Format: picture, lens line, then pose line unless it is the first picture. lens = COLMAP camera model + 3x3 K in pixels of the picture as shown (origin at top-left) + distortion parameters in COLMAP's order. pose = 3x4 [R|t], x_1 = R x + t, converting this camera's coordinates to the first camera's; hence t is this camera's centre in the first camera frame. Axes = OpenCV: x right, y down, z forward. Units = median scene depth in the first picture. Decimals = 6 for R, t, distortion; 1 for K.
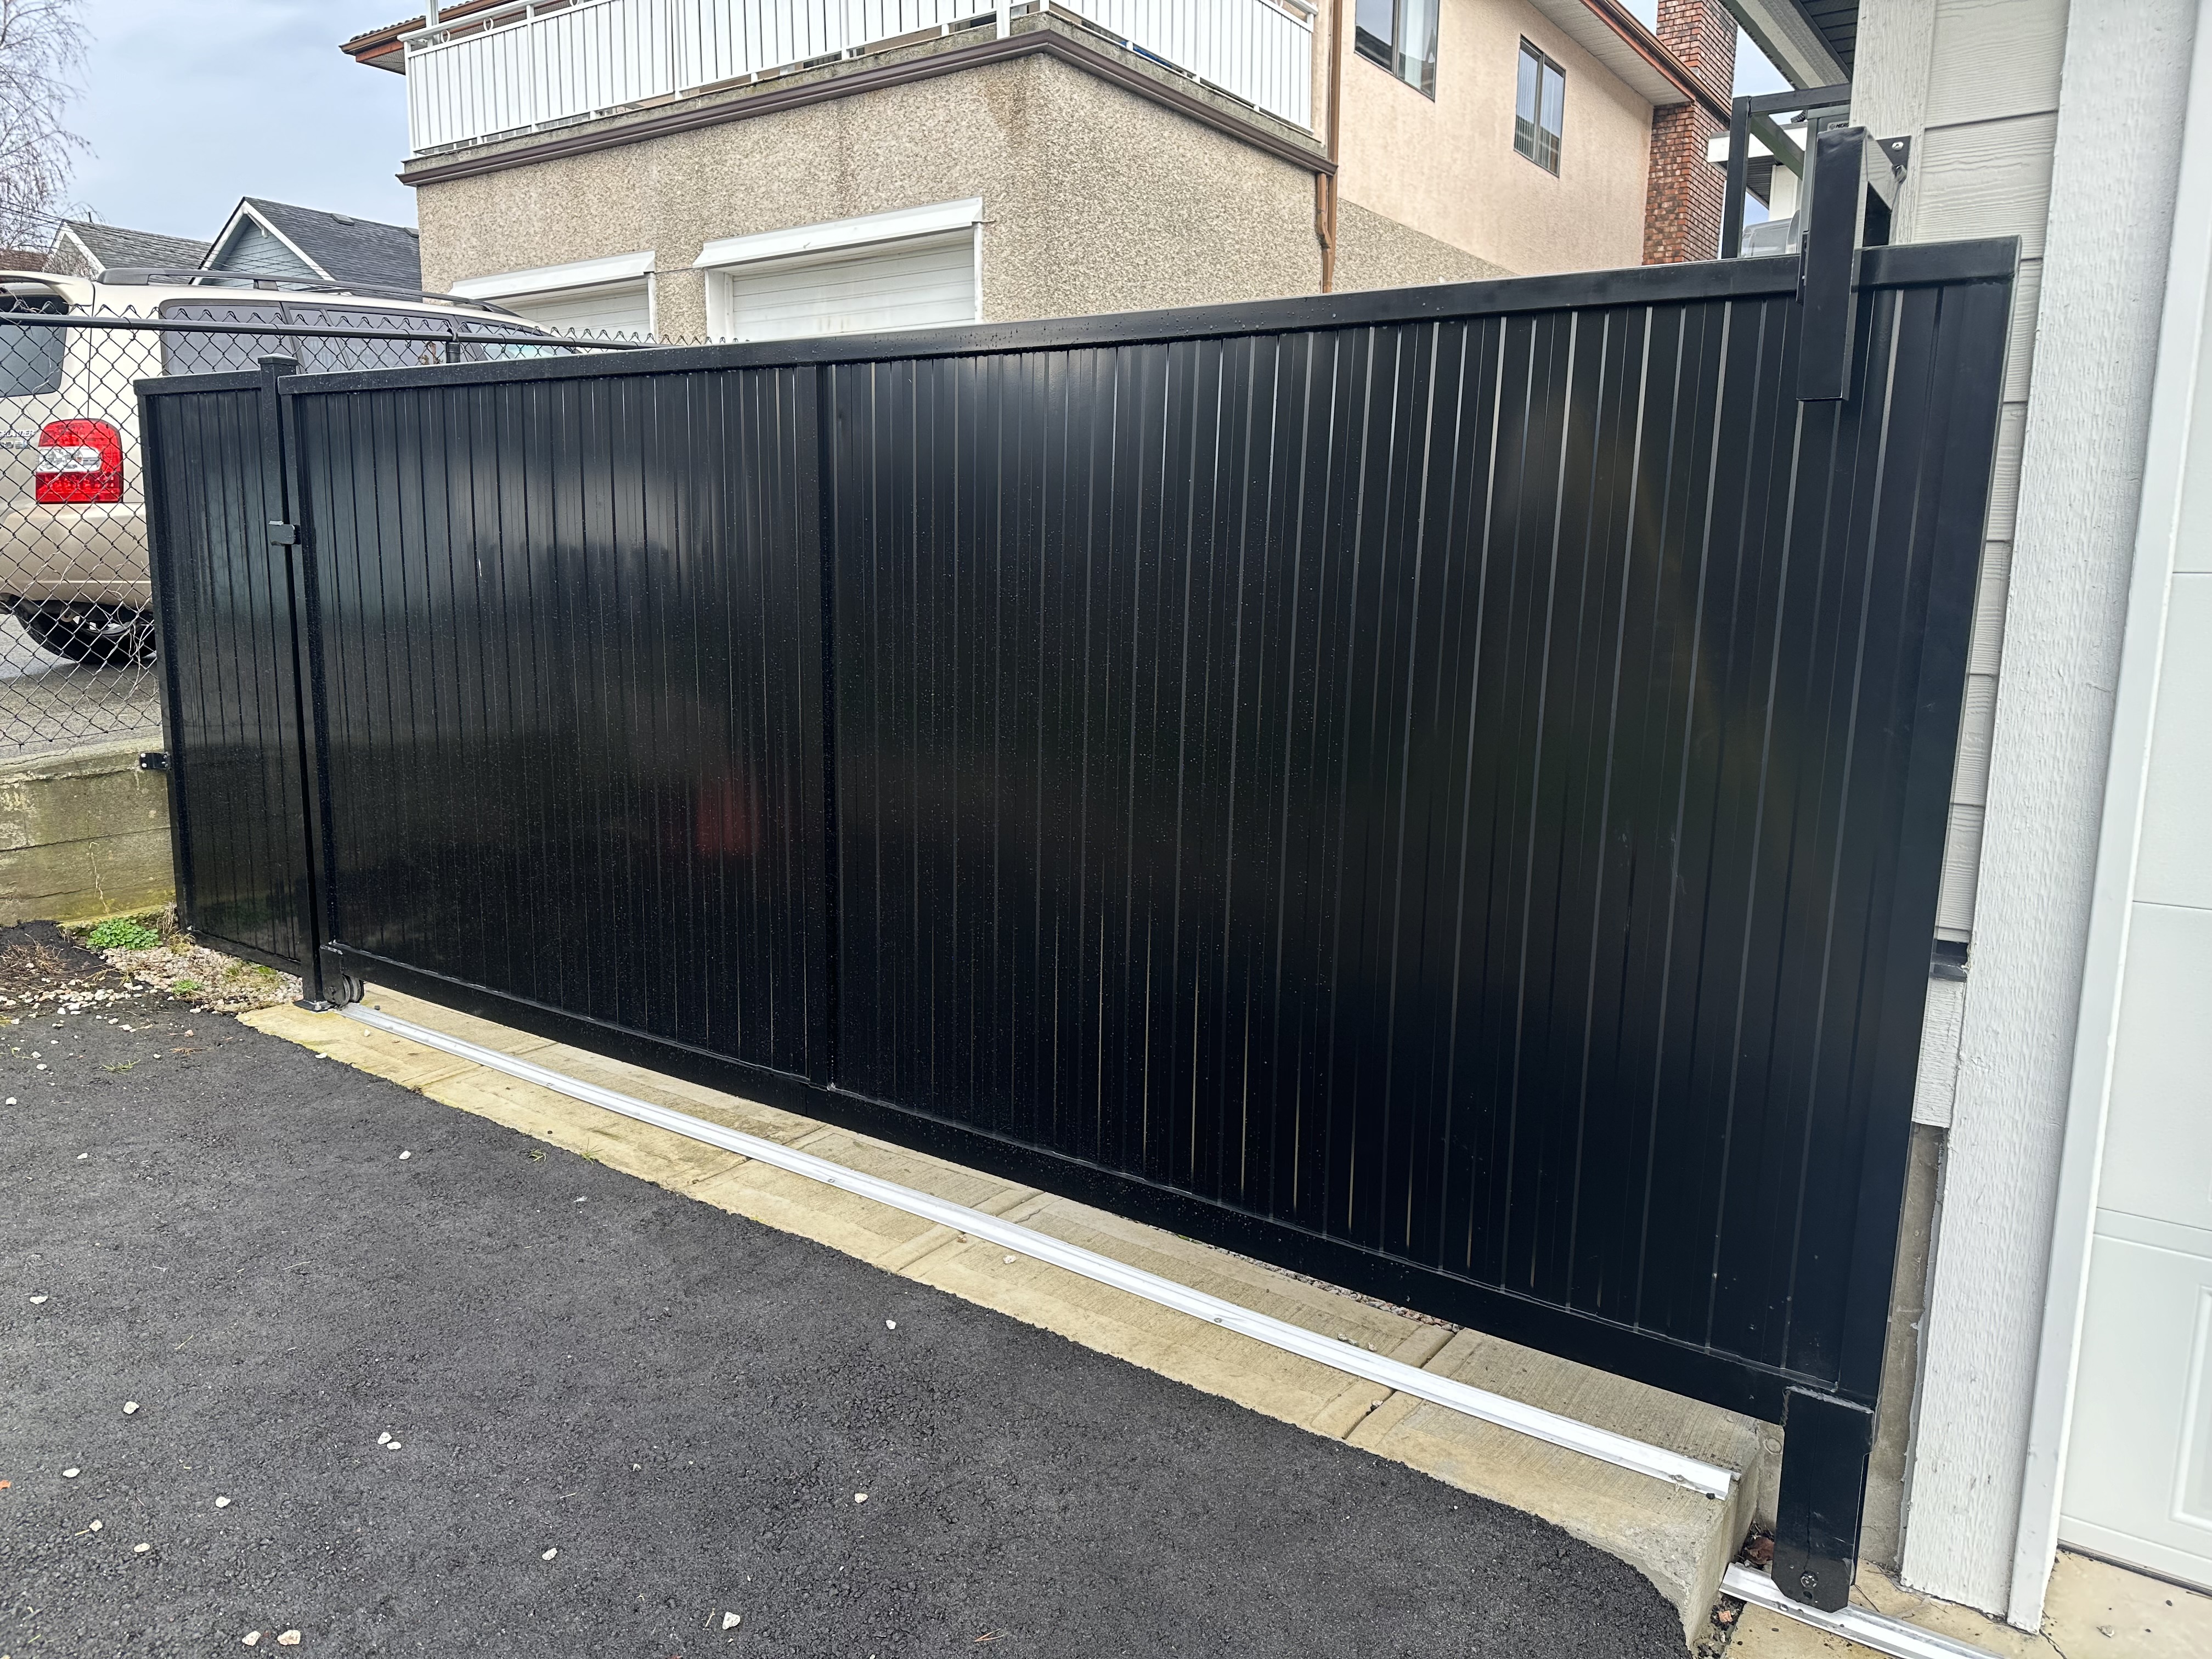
lens RADIAL K [[1547.0, 0, 1099.1], [0, 1547.0, 829.3], [0, 0, 1]] dist [0.024244, -0.014552]
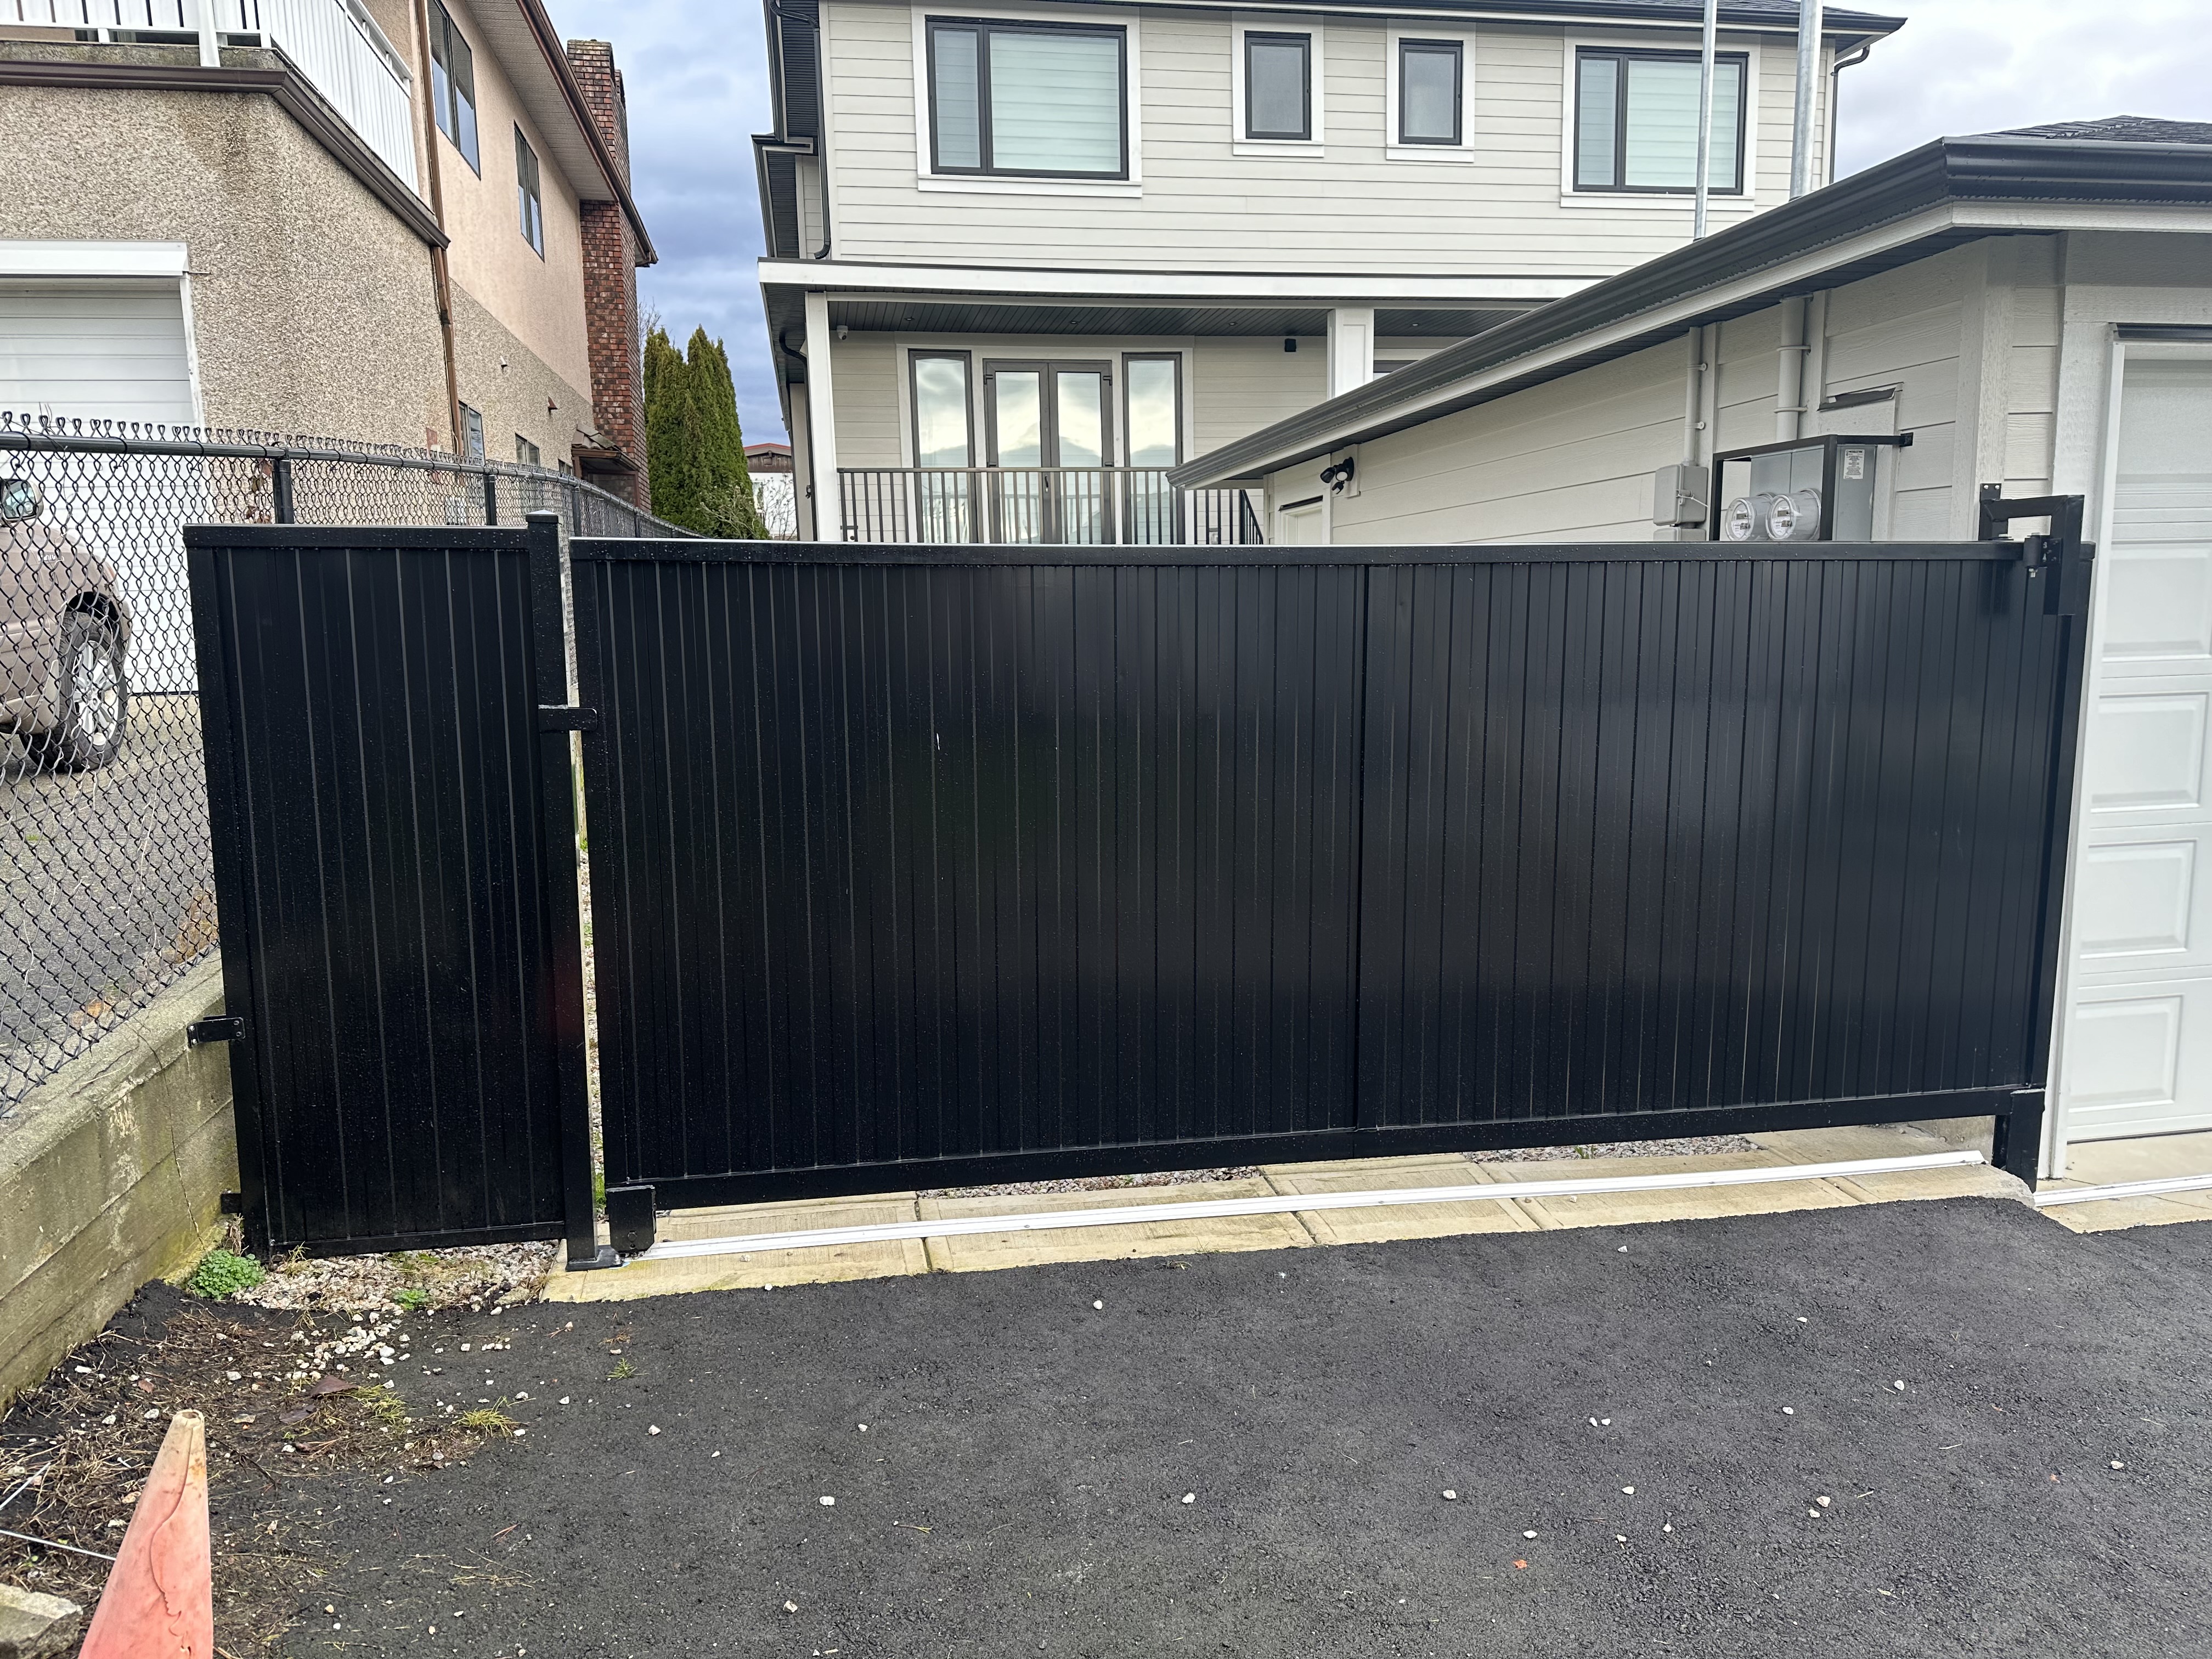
lens RADIAL K [[1547.0, 0, 1089.3], [0, 1547.0, 826.8], [0, 0, 1]] dist [0.024244, -0.014552]
pose [[0.702607, -0.126497, 0.700244, -0.829442], [0.148188, 0.988508, 0.029883, -0.101862], [-0.695977, 0.082772, 0.713278, 0.174266]]
